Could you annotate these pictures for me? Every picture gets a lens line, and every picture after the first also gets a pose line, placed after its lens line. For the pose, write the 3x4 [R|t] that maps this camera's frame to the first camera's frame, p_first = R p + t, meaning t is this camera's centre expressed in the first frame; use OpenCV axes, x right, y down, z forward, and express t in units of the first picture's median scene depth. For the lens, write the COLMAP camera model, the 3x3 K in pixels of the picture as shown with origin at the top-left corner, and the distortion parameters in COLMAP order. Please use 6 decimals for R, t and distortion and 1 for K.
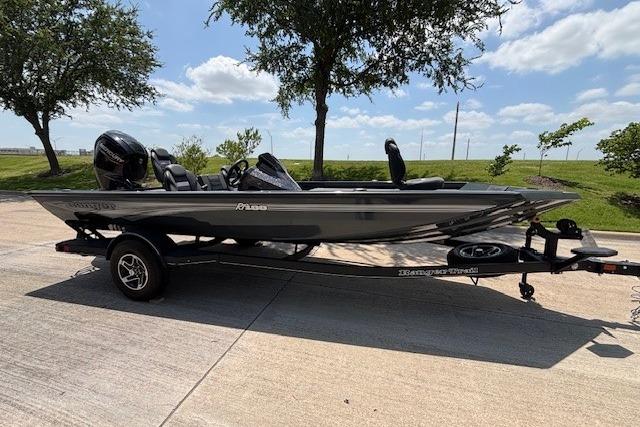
lens RADIAL K [[270.1, 0, 321.0], [0, 270.1, 210.0], [0, 0, 1]] dist [-0.005648, 0.003024]
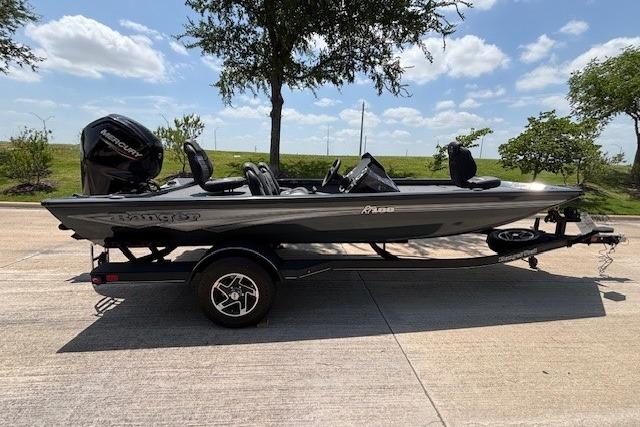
lens RADIAL K [[270.1, 0, 319.7], [0, 270.1, 211.1], [0, 0, 1]] dist [-0.005648, 0.003024]
pose [[0.939359, -0.049009, 0.339416, -0.446851], [0.038296, 0.998536, 0.038195, -0.028574], [-0.340791, -0.022881, 0.939860, 0.090601]]
